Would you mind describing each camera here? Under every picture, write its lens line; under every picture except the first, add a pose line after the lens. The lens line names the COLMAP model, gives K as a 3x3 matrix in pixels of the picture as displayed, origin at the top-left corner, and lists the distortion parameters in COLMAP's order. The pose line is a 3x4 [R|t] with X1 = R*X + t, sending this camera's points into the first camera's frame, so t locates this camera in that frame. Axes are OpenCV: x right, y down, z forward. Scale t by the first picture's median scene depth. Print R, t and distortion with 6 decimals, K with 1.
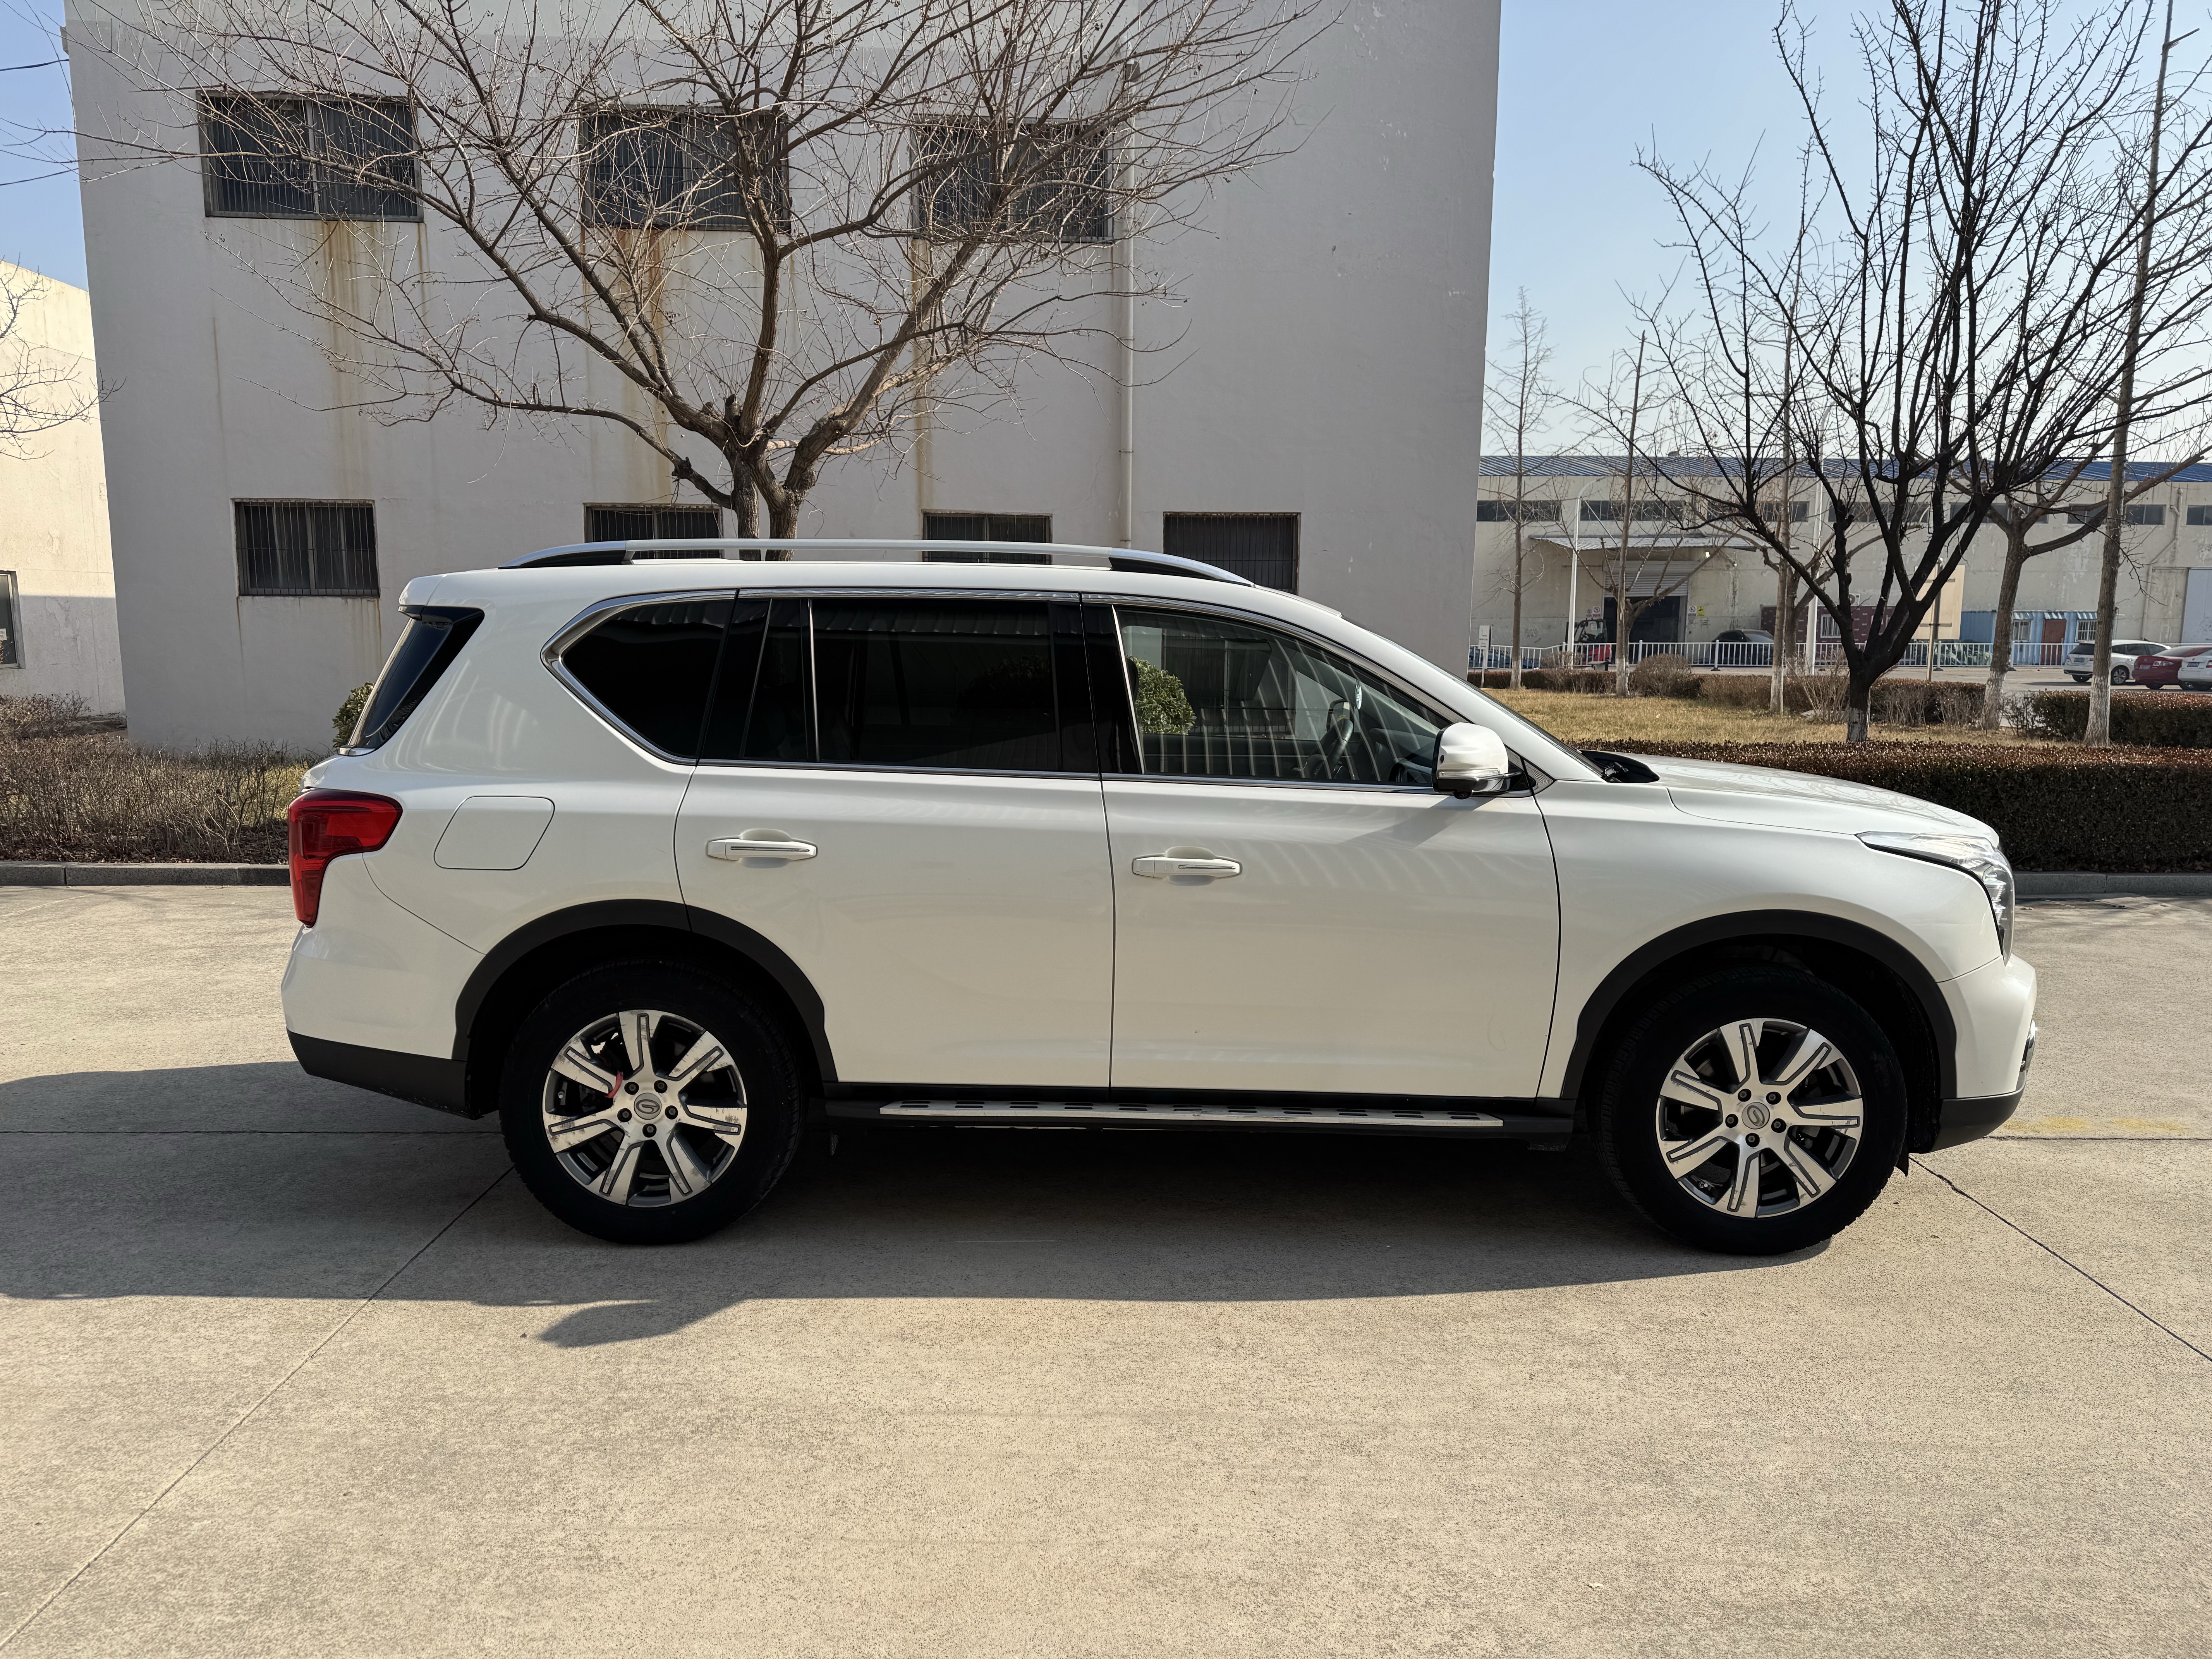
lens RADIAL K [[1532.1, 0, 1083.5], [0, 1532.1, 802.6], [0, 0, 1]] dist [0.091378, -0.124885]
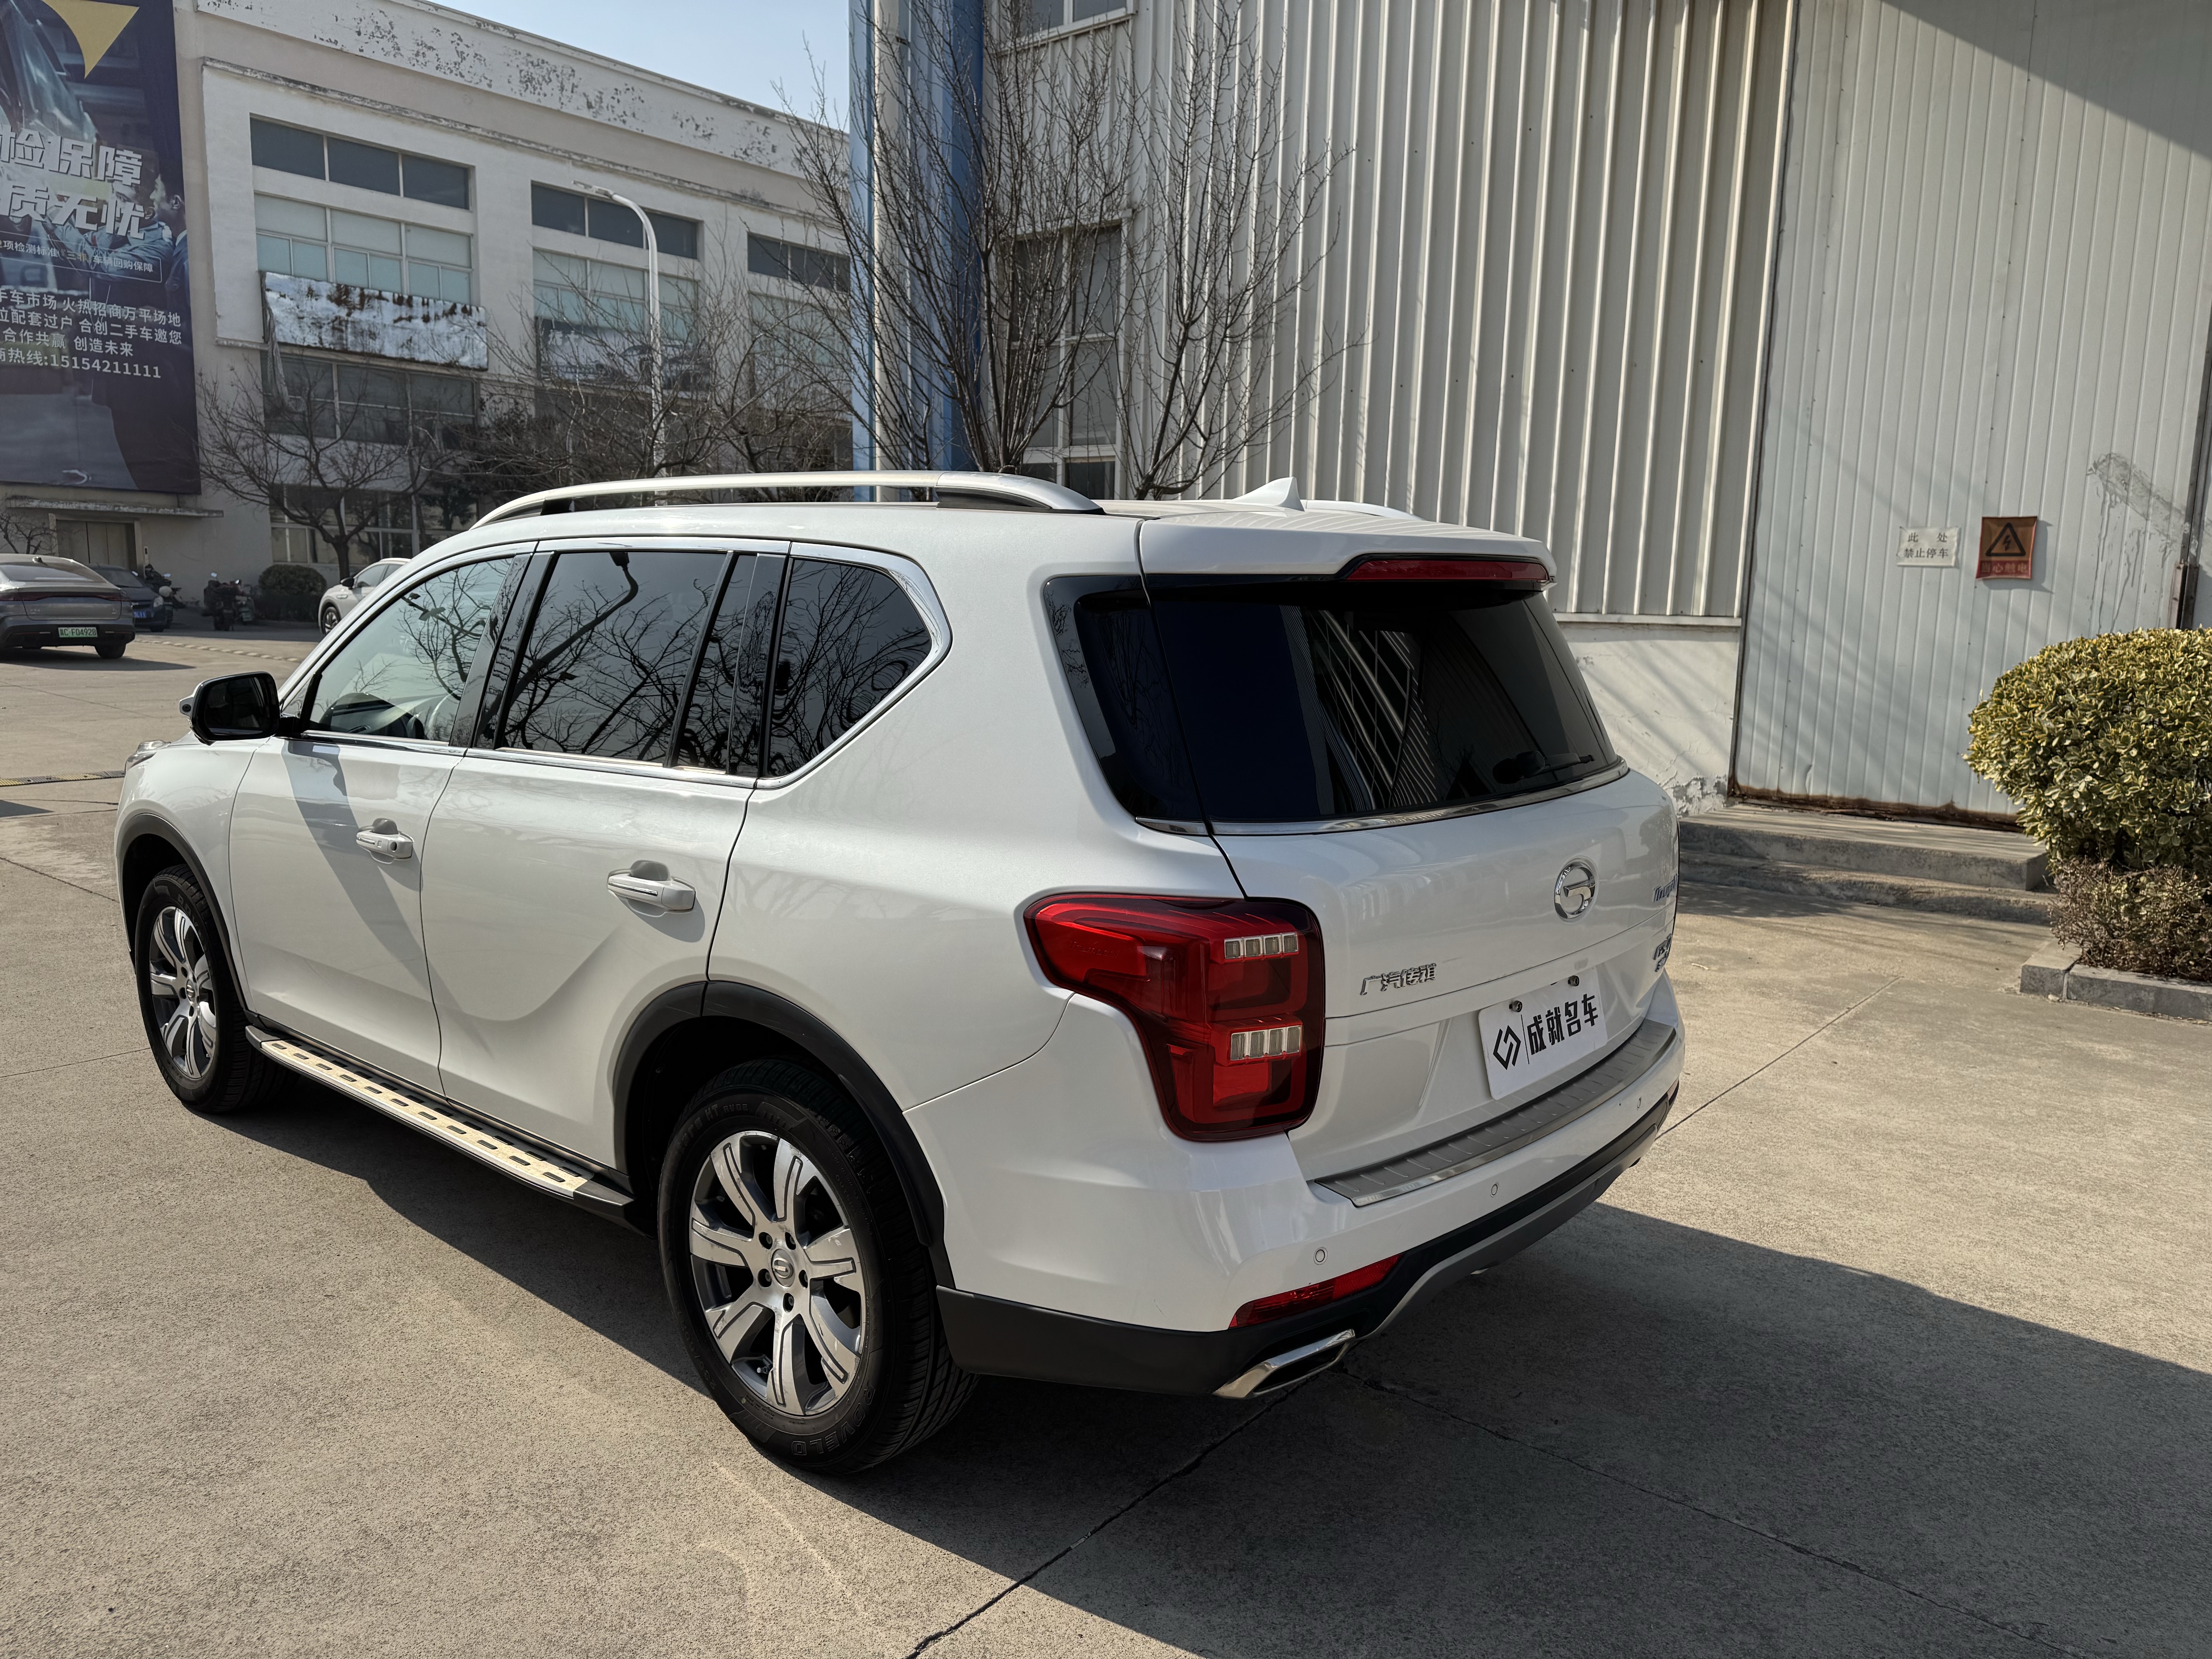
lens RADIAL K [[1573.2, 0, 1097.3], [0, 1573.2, 825.5], [0, 0, 1]] dist [0.004496, -0.001173]
pose [[-0.759880, -0.117044, 0.639440, -0.846670], [0.051075, 0.969867, 0.238220, -0.222403], [-0.648054, 0.213678, -0.731004, 1.898058]]
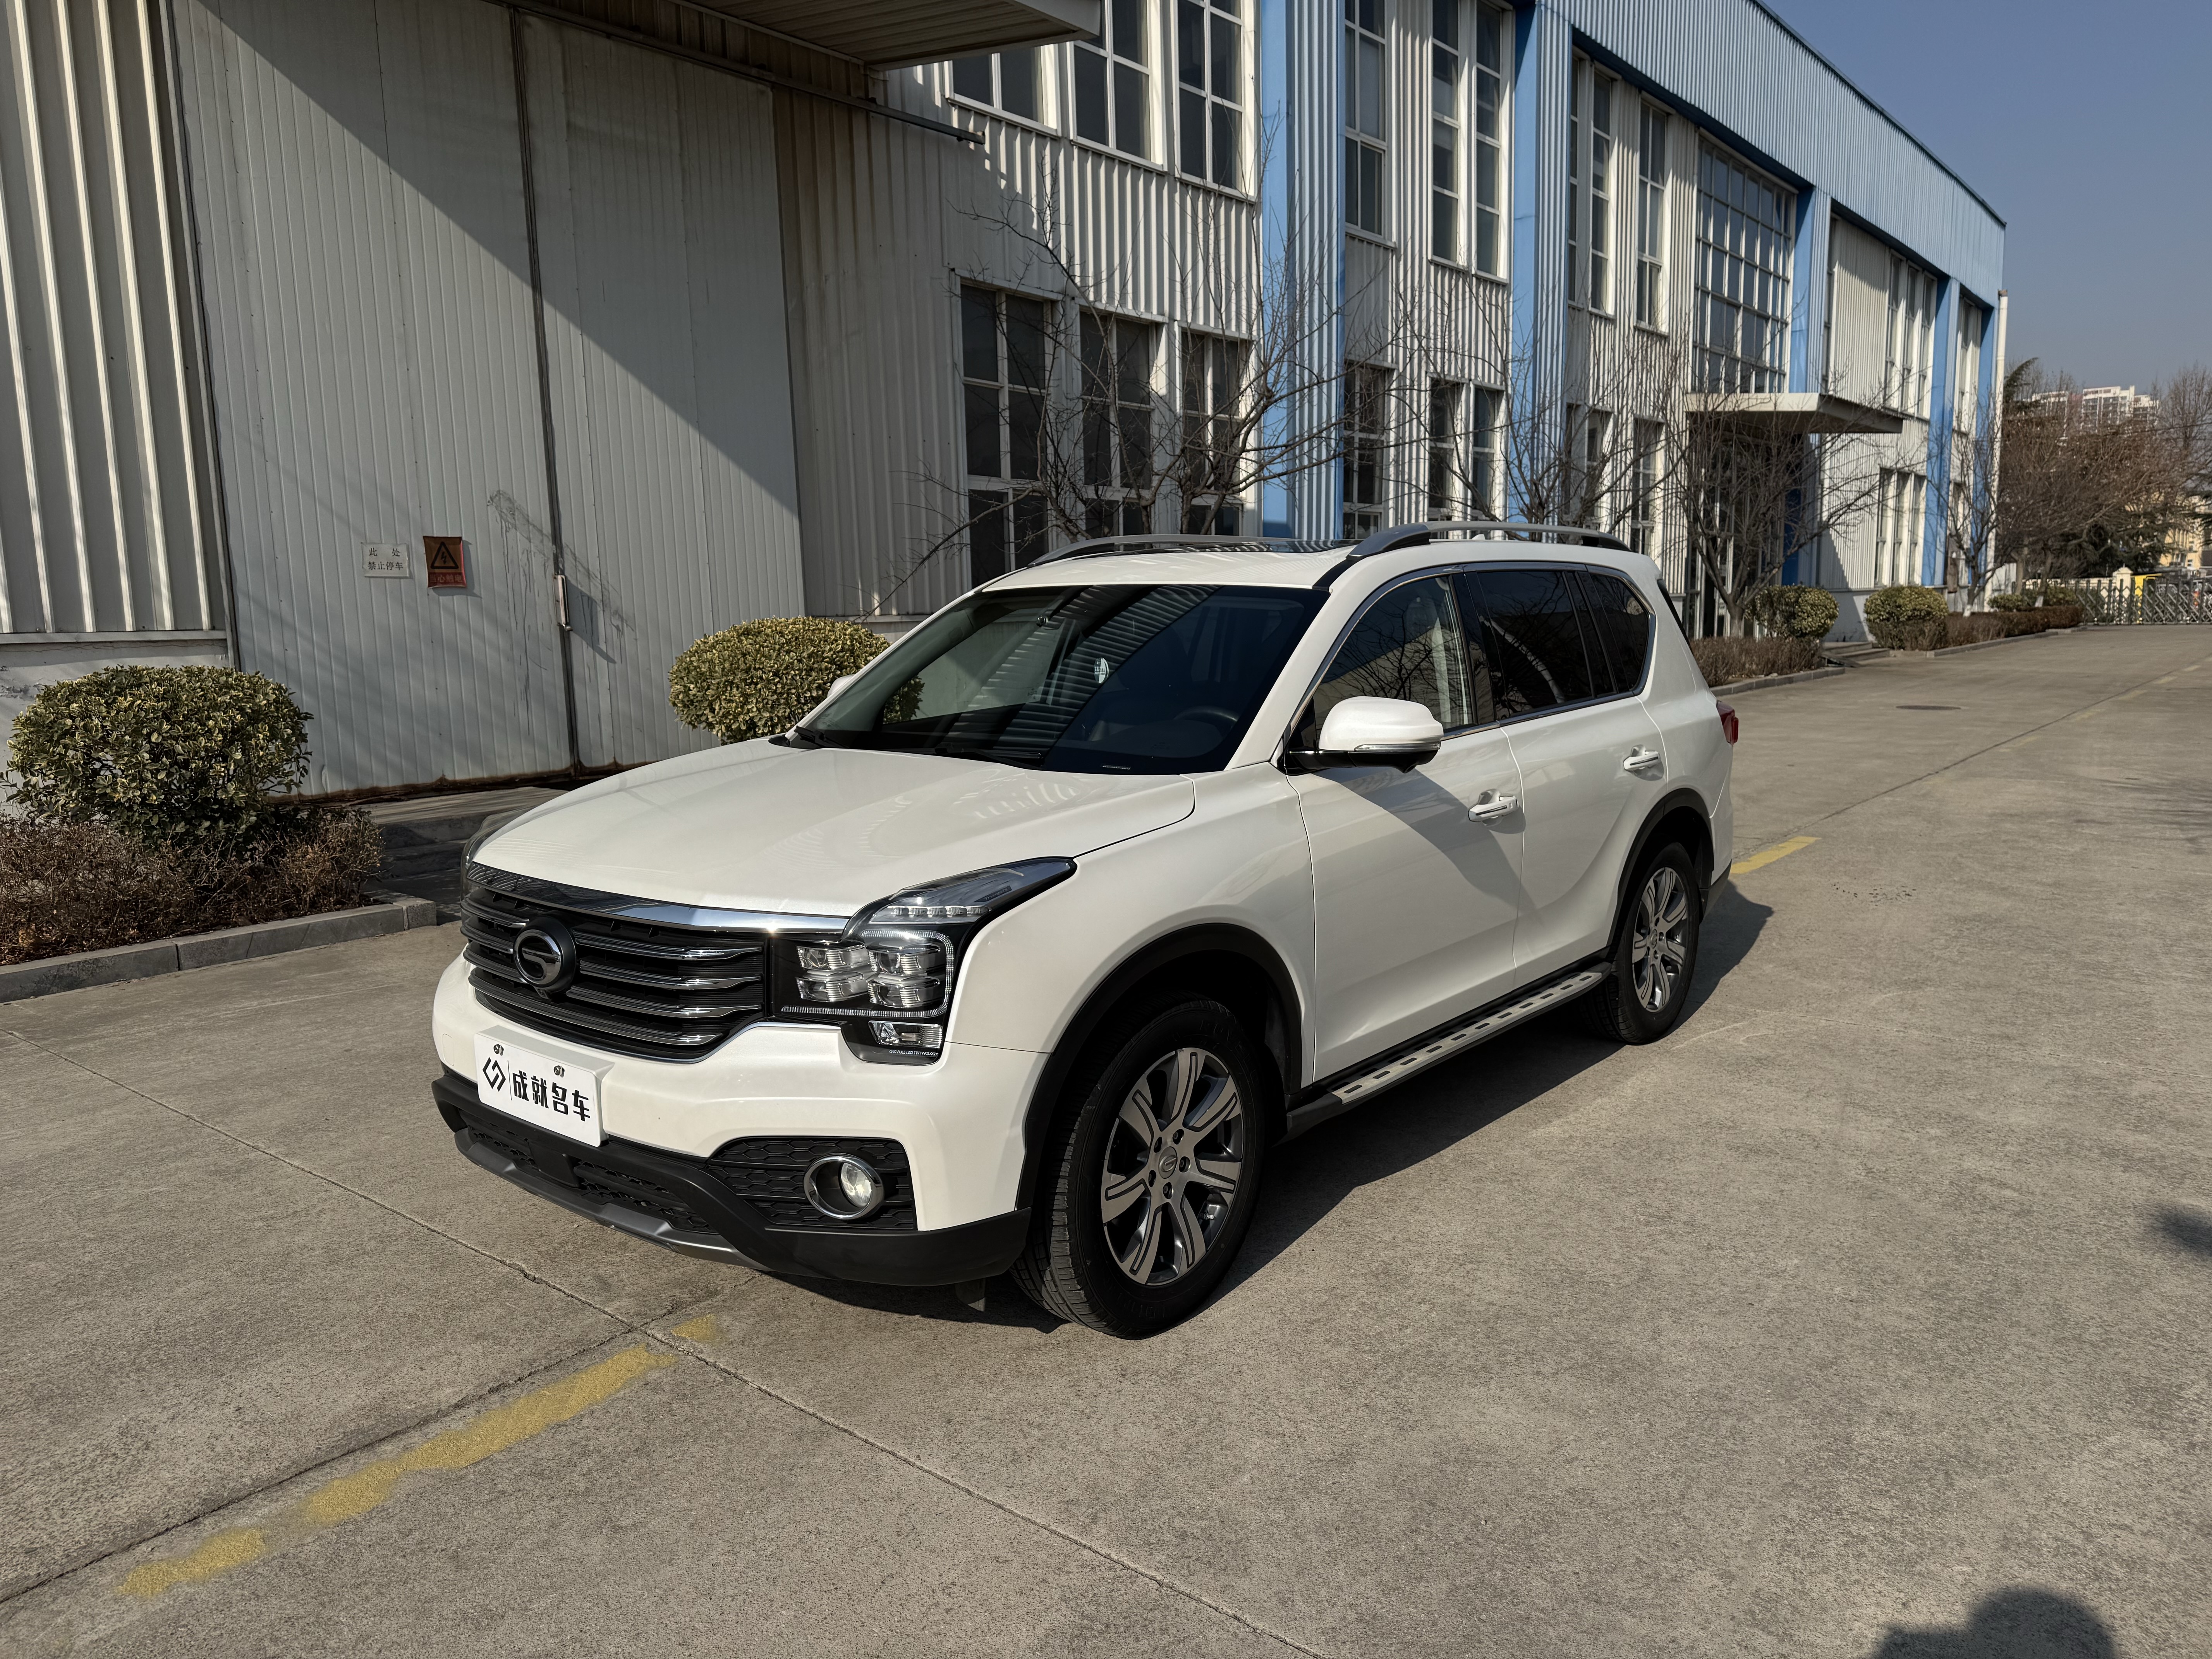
lens RADIAL K [[1562.7, 0, 1106.0], [0, 1562.7, 829.5], [0, 0, 1]] dist [0.040046, -0.045535]
pose [[-0.634777, 0.116239, -0.763902, 1.107412], [-0.075583, 0.974538, 0.211098, -0.215295], [0.768990, 0.191738, -0.609829, 1.969443]]
